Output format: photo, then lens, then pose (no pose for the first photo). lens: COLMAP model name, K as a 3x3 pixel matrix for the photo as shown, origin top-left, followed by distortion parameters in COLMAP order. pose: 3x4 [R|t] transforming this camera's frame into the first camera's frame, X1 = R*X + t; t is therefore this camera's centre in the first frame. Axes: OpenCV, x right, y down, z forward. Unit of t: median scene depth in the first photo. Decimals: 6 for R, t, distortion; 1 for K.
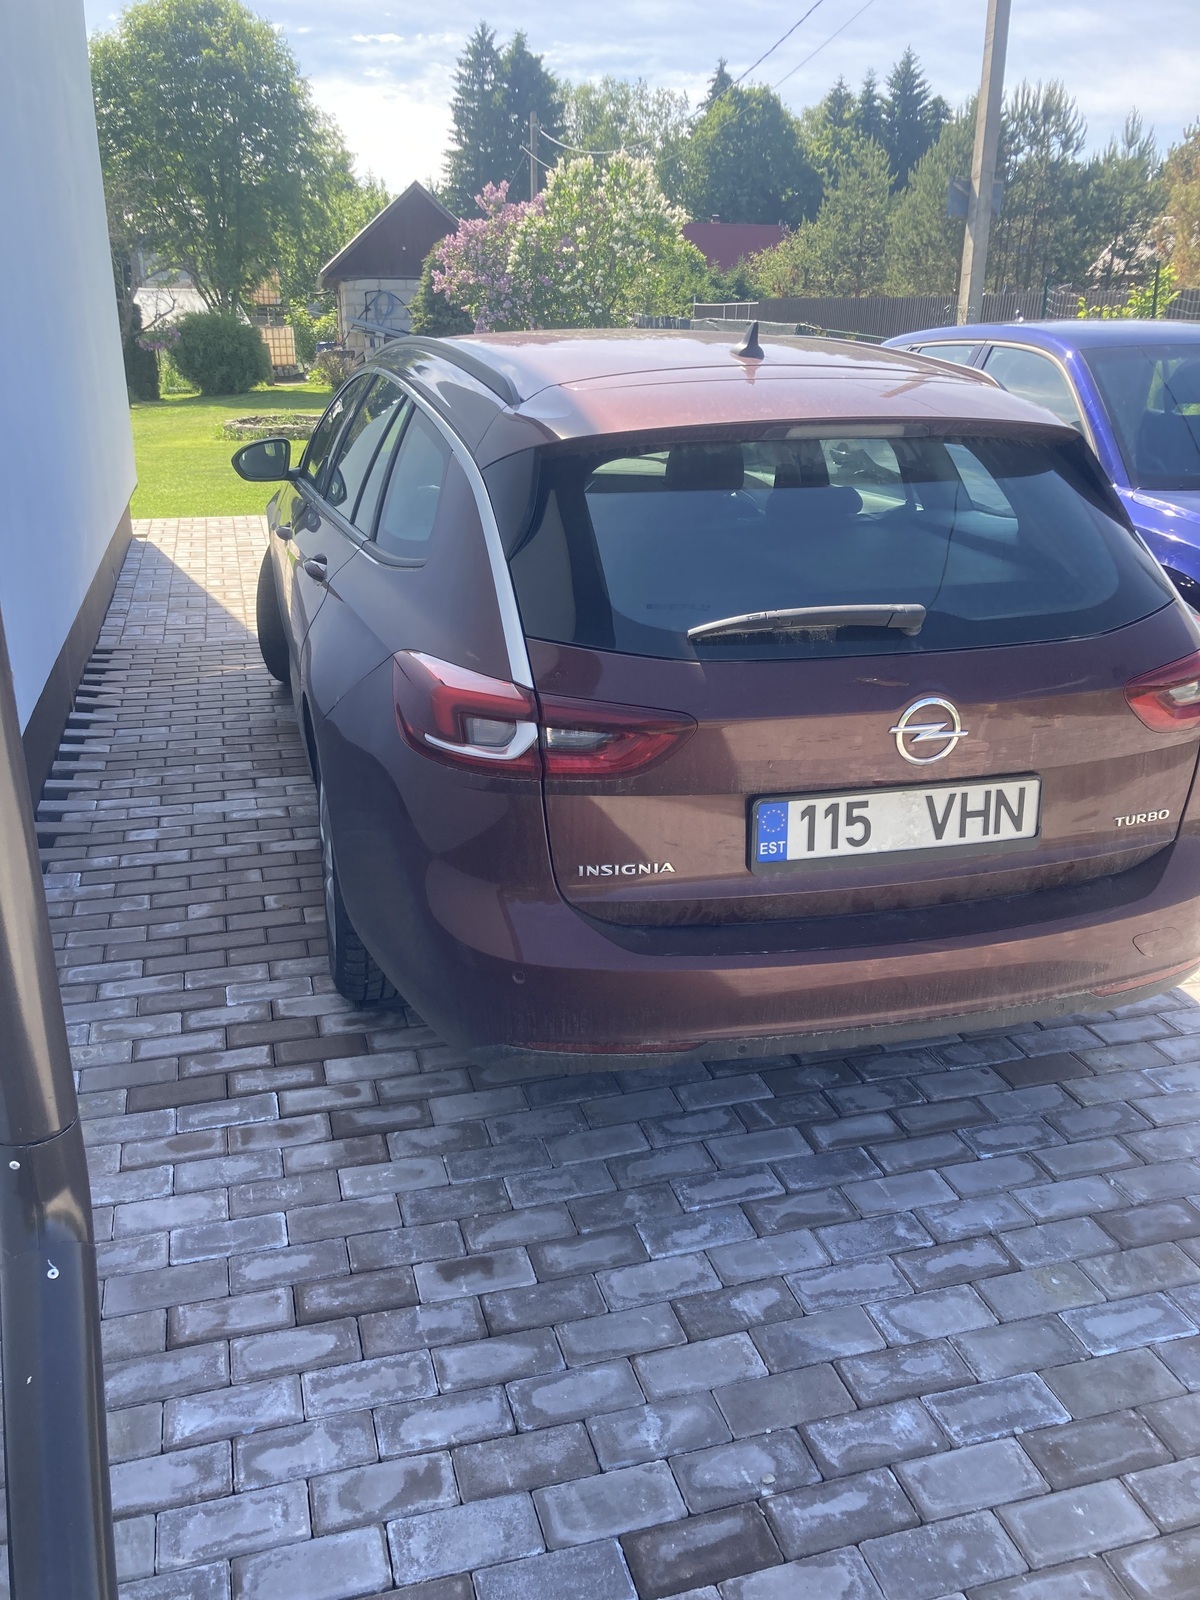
lens RADIAL K [[1336.6, 0, 598.6], [0, 1336.6, 810.4], [0, 0, 1]] dist [0.060682, -0.028194]
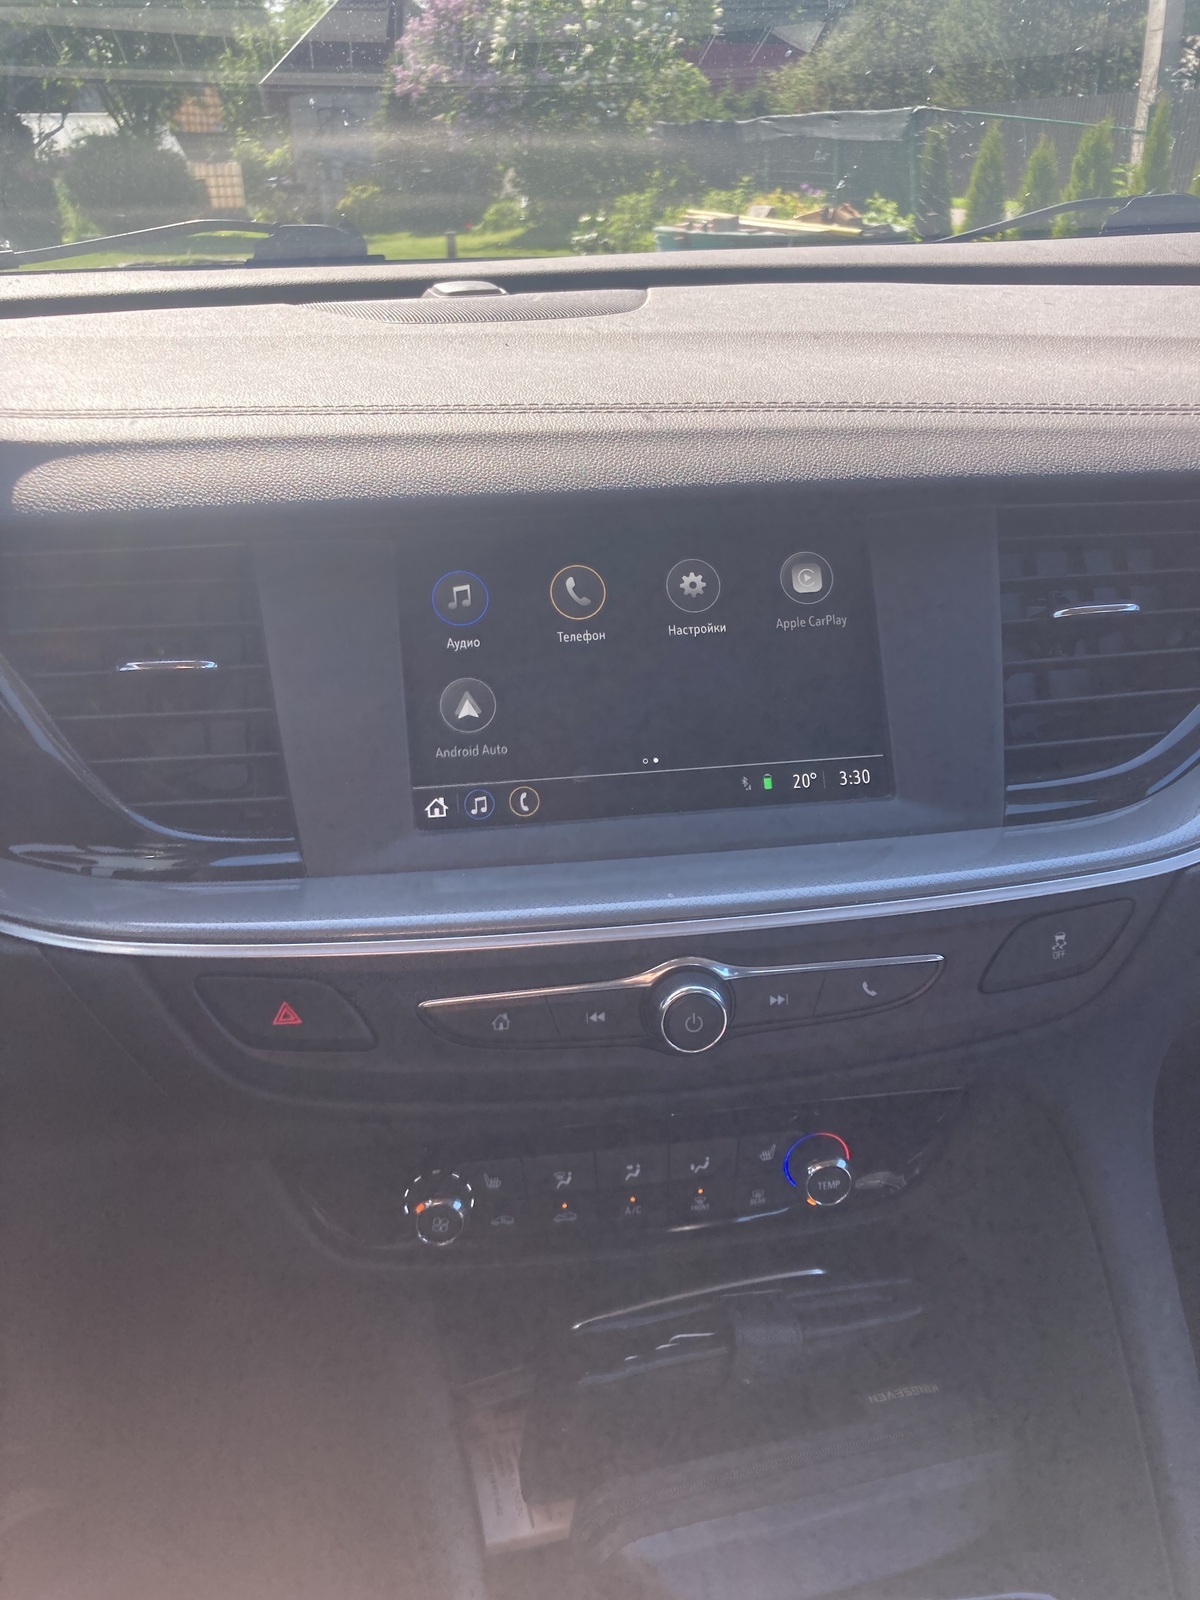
lens RADIAL K [[1336.6, 0, 592.6], [0, 1336.6, 805.1], [0, 0, 1]] dist [0.060682, -0.028194]
pose [[0.999855, -0.016703, -0.003214, -0.013941], [0.016926, 0.995707, 0.091001, -0.047943], [0.001681, -0.091043, 0.995846, 0.183926]]
